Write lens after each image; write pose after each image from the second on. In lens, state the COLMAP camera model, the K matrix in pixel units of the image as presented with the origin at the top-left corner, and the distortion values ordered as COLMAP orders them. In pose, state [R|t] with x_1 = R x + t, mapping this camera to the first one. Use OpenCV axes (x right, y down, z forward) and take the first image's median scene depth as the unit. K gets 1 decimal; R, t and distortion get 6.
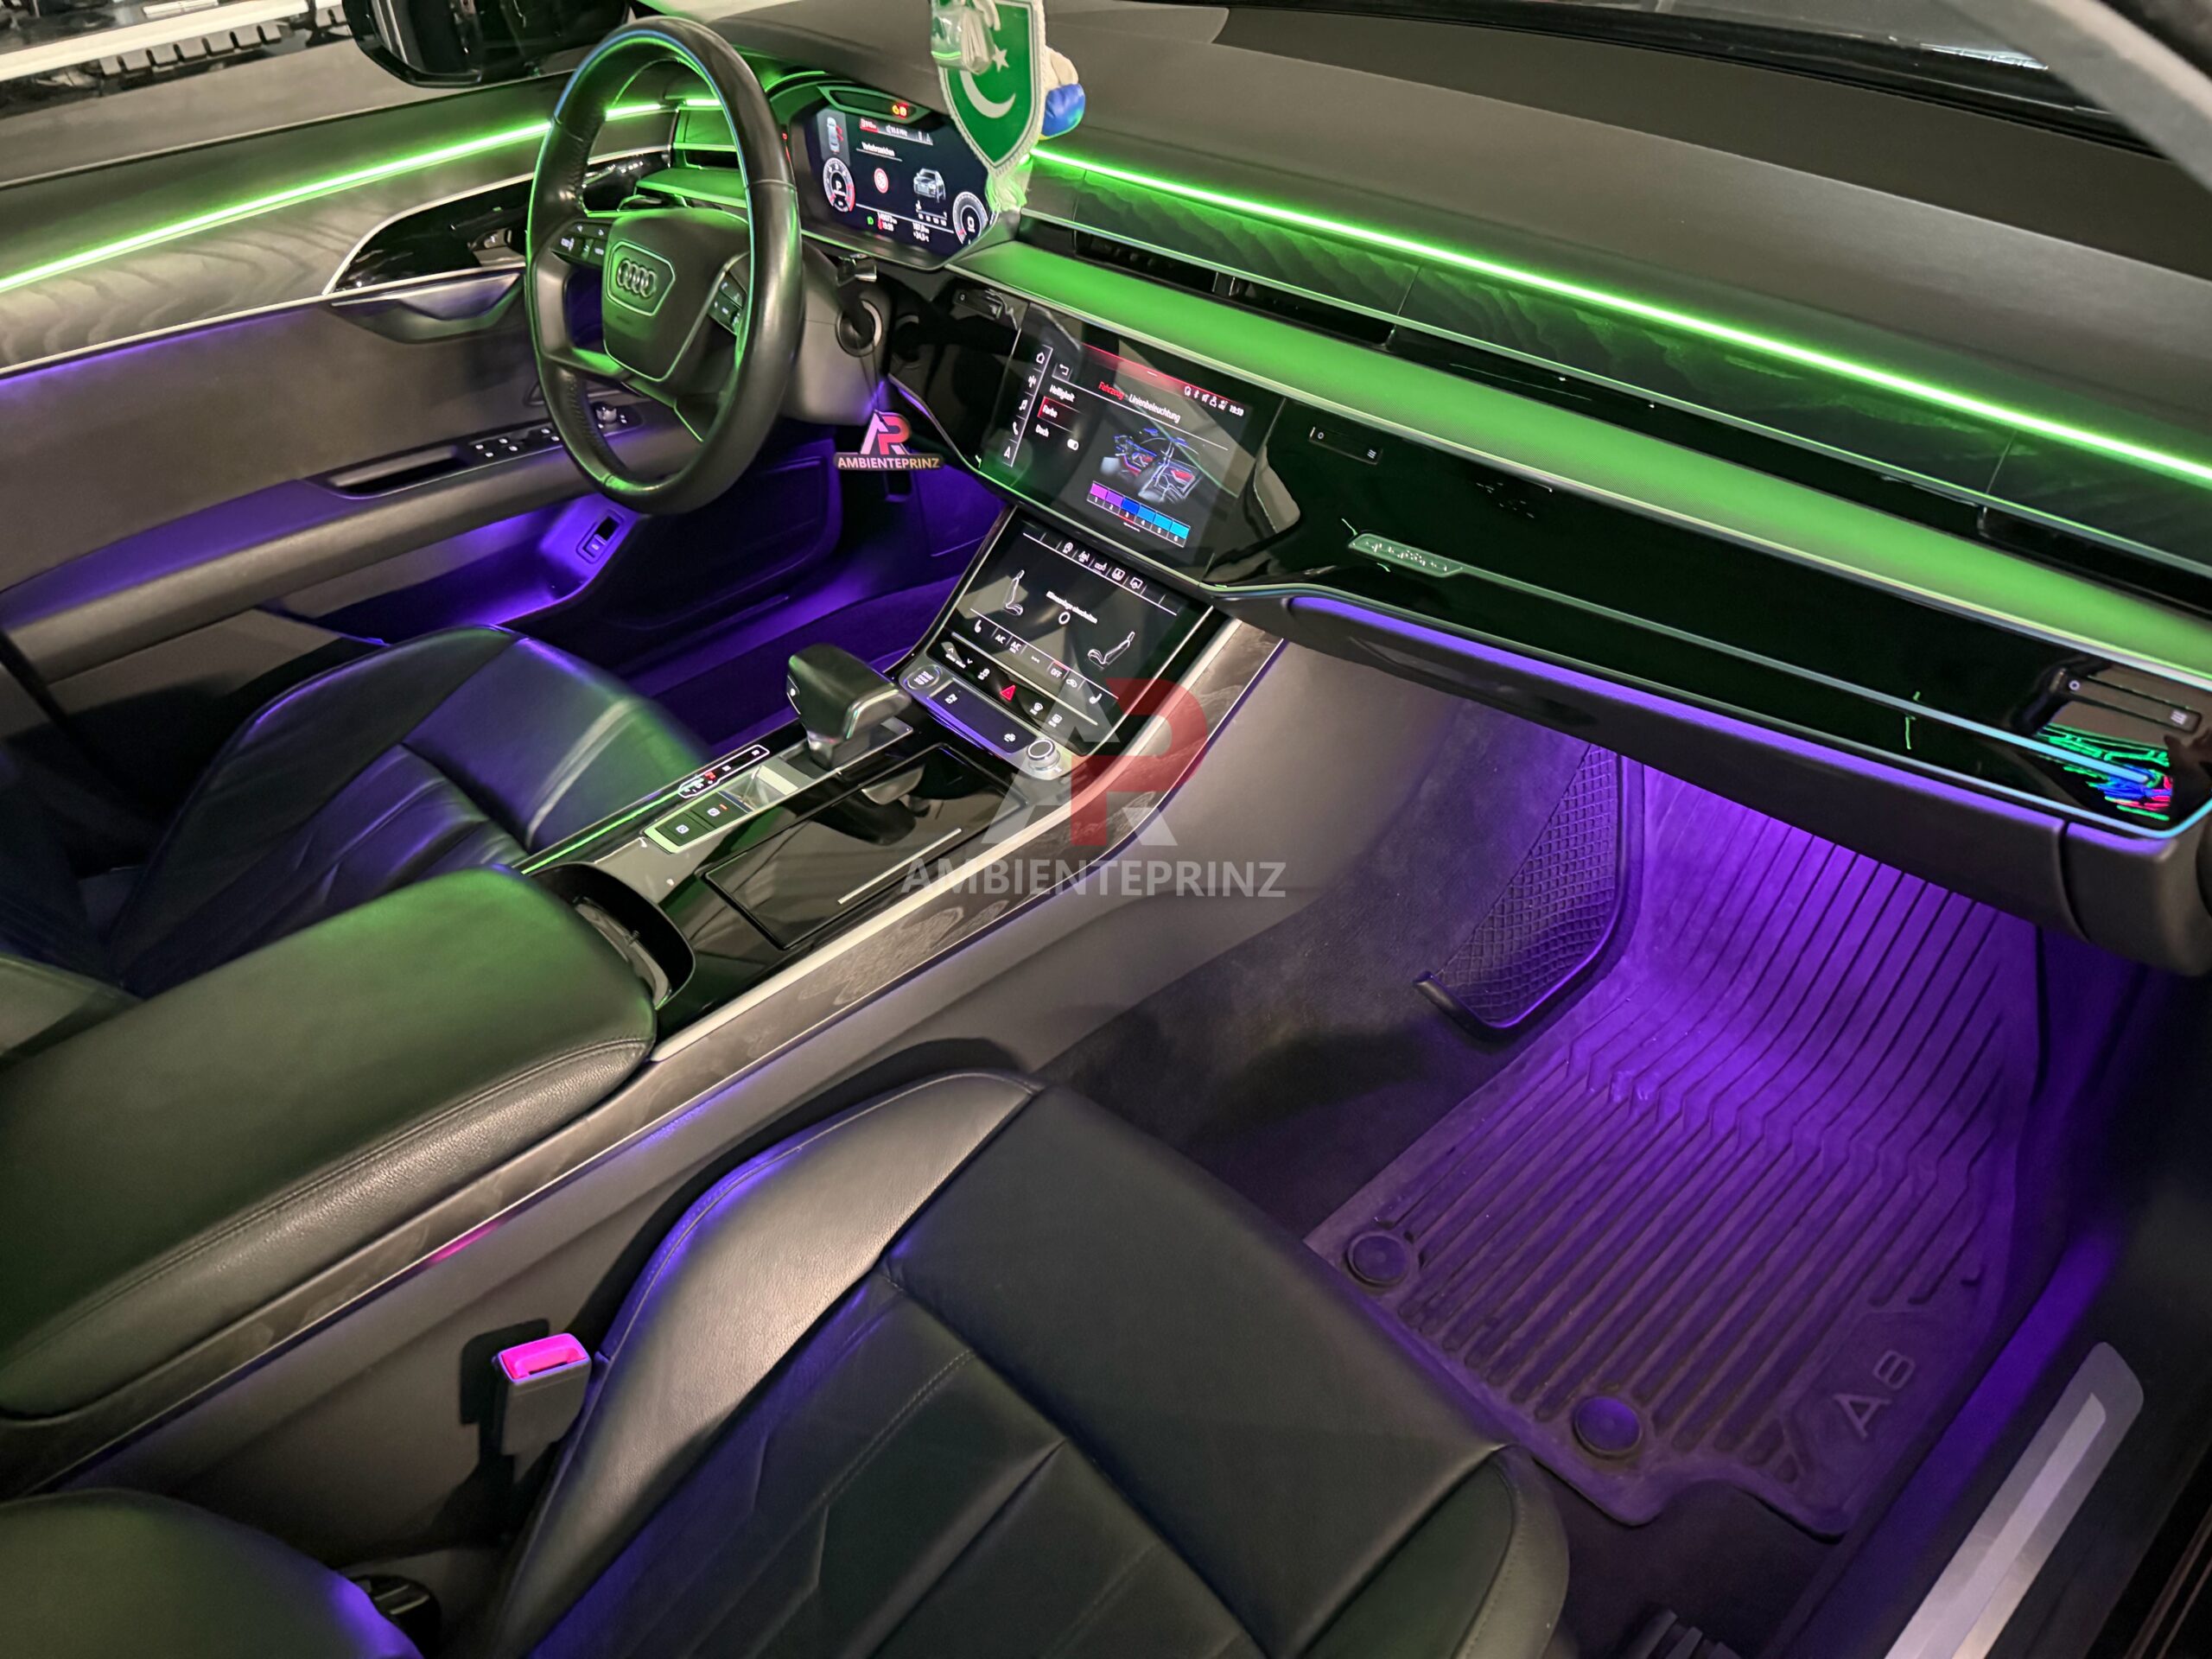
lens RADIAL K [[1568.9, 0, 1119.0], [0, 1568.9, 829.0], [0, 0, 1]] dist [-0.002591, -0.002500]
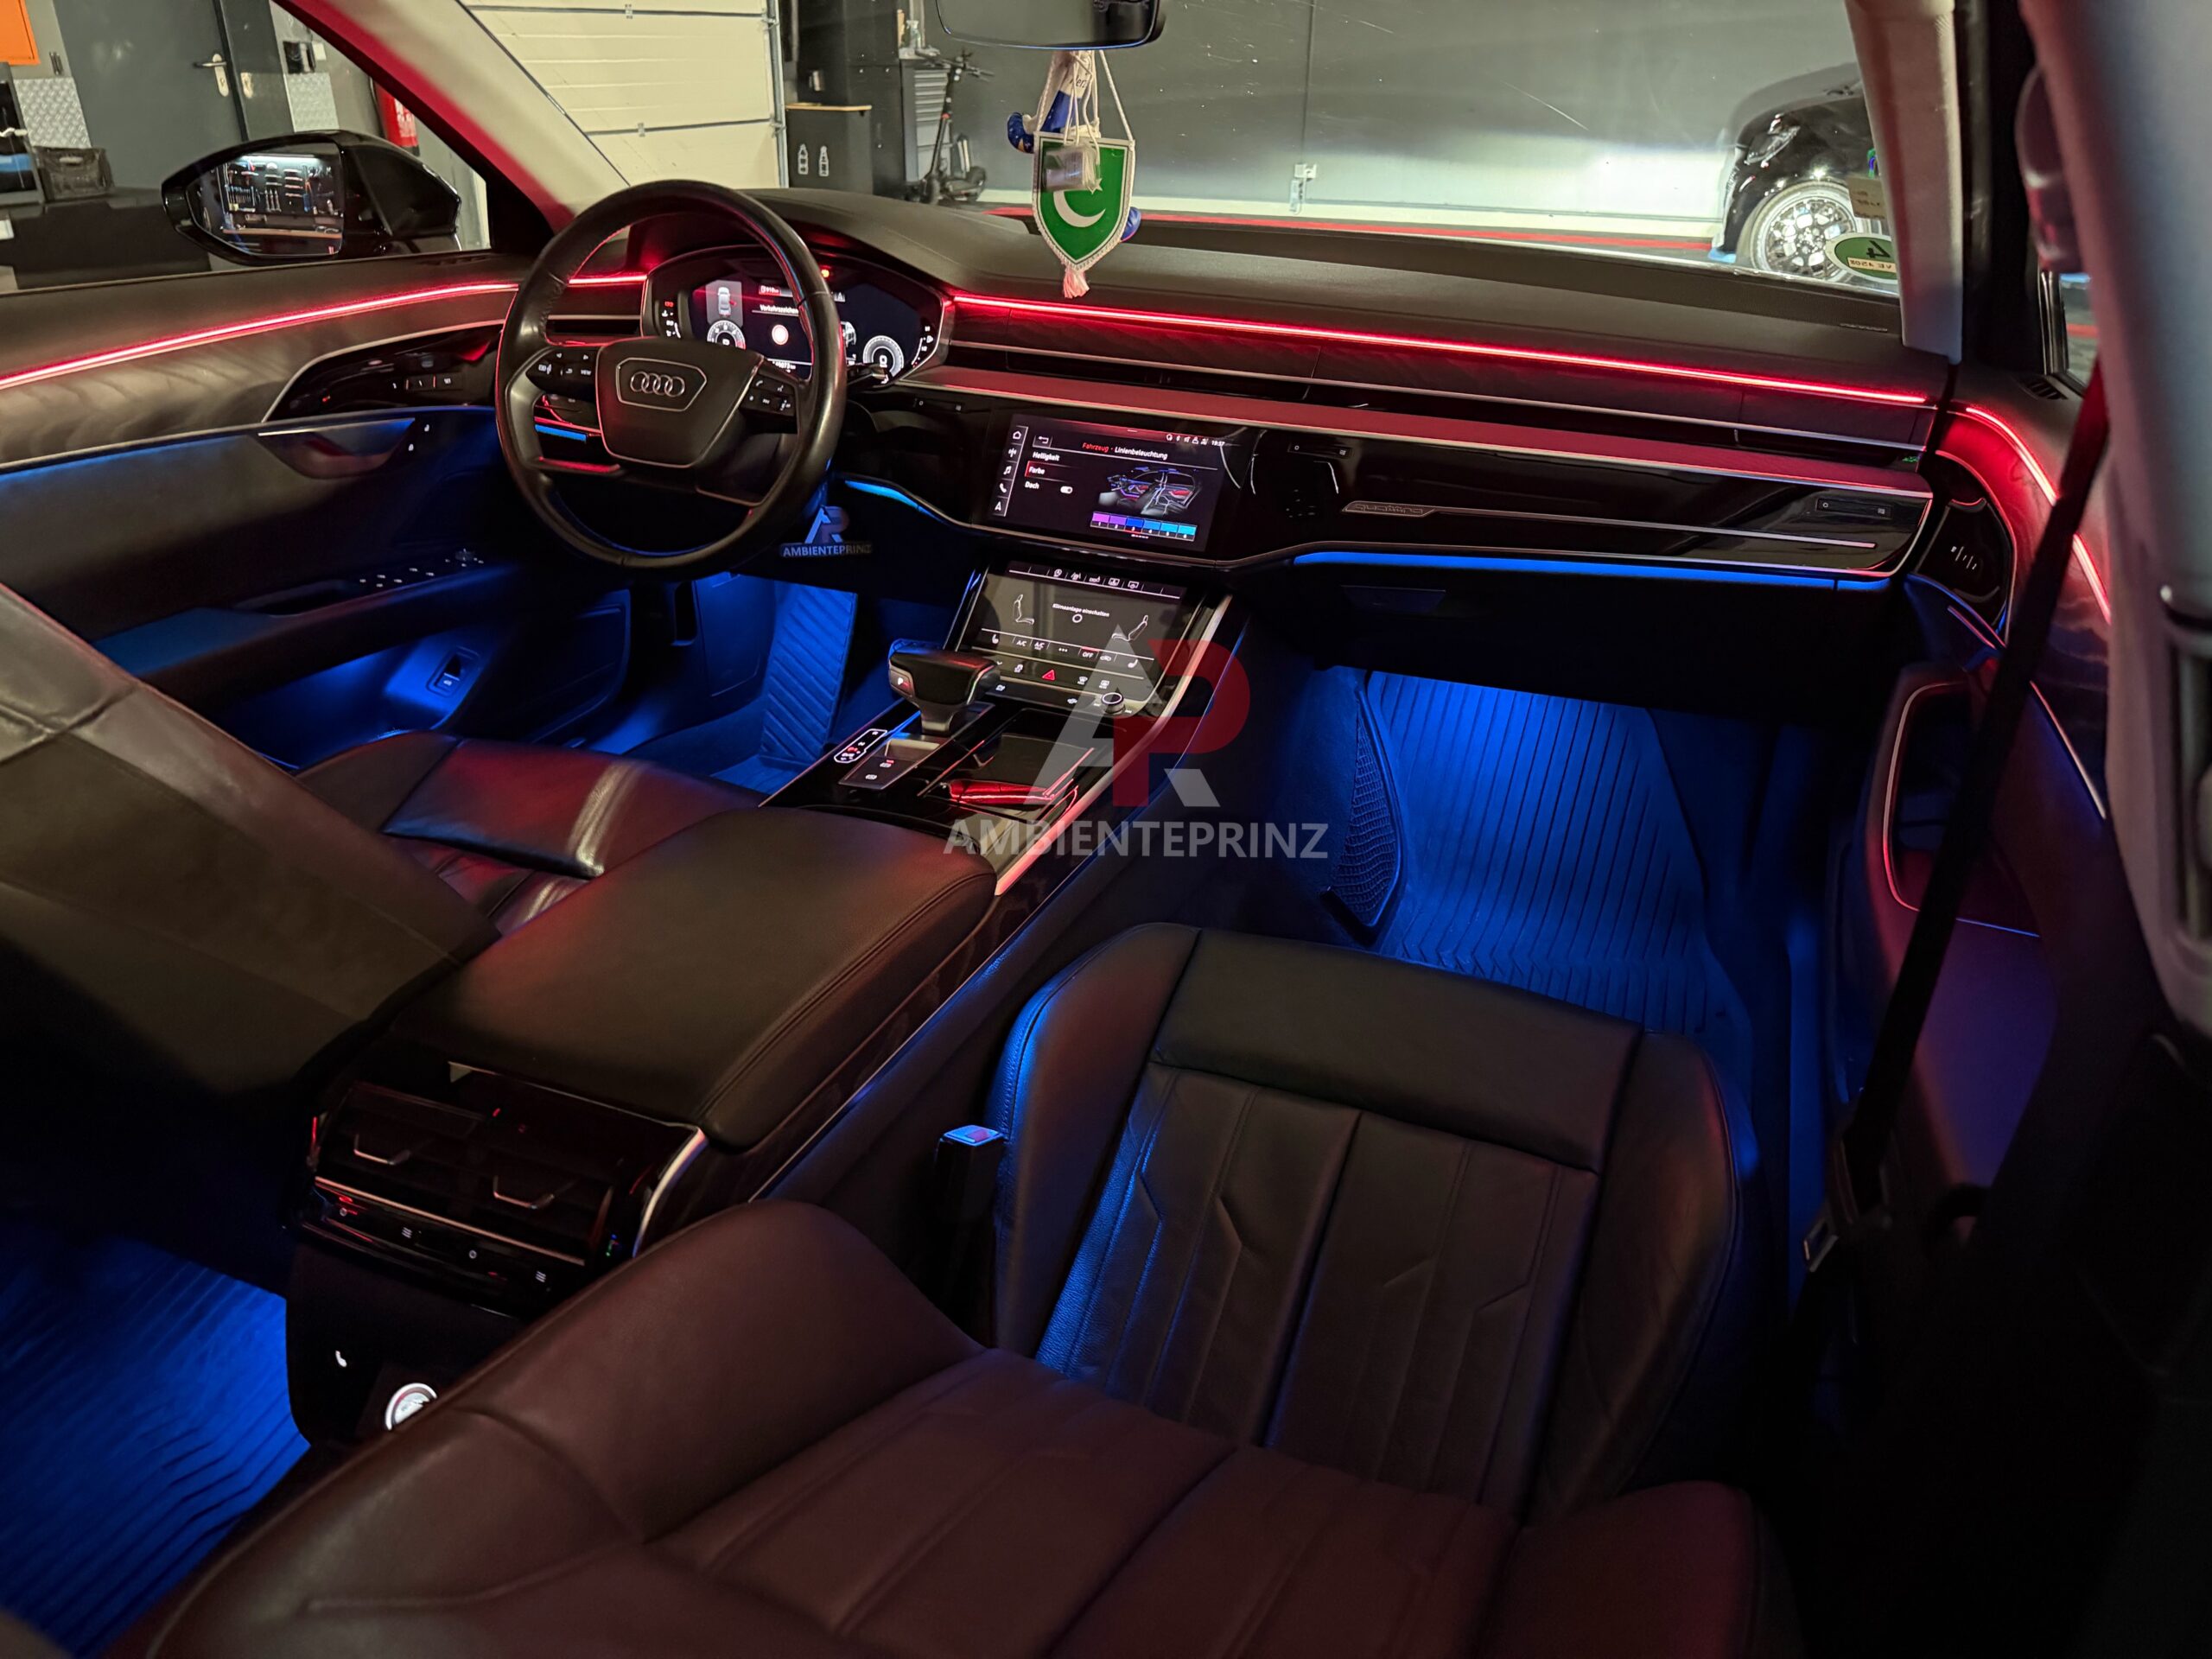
lens RADIAL K [[1552.1, 0, 1103.9], [0, 1552.1, 837.1], [0, 0, 1]] dist [0.025439, -0.035523]
pose [[0.897487, -0.109509, 0.427230, -0.537916], [0.192943, 0.968560, -0.157051, 0.227905], [-0.396599, 0.223382, 0.890398, -0.105581]]
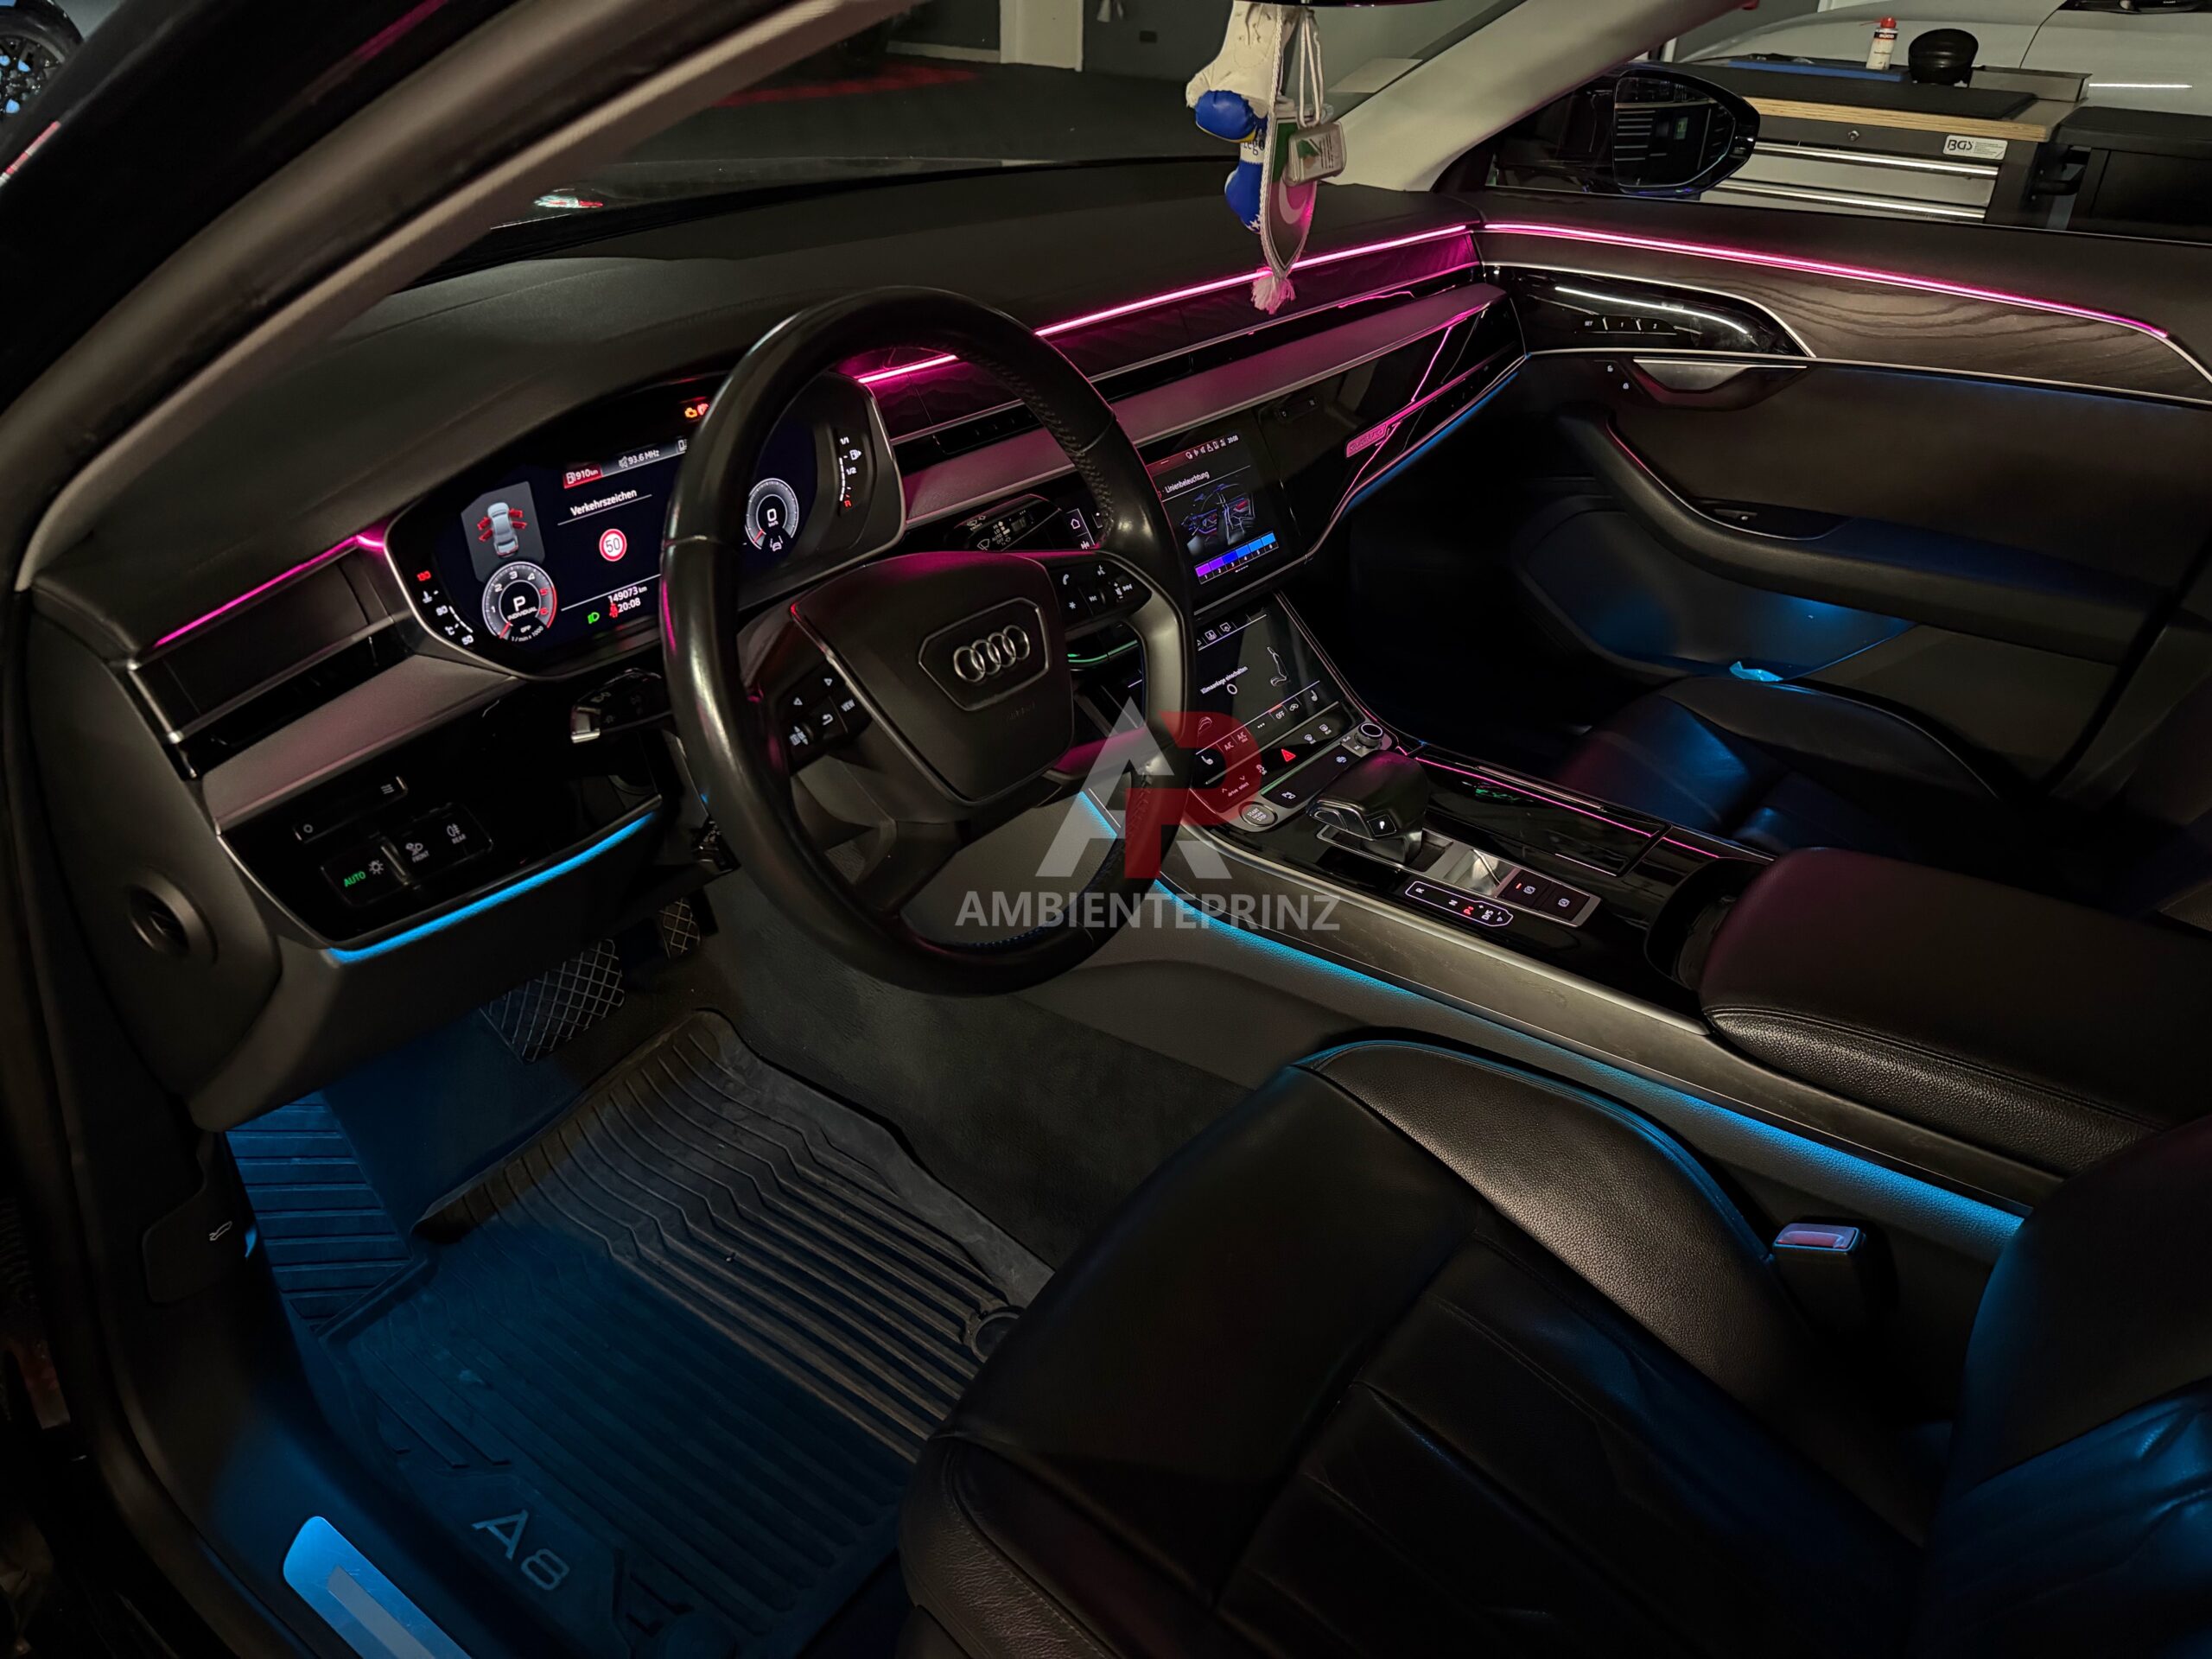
lens RADIAL K [[1545.6, 0, 1107.2], [0, 1545.6, 829.4], [0, 0, 1]] dist [0.035509, -0.050352]
pose [[-0.206480, -0.438922, 0.874479, -0.917225], [0.592255, 0.655349, 0.468777, -0.574248], [-0.778845, 0.614708, 0.124638, 0.913380]]
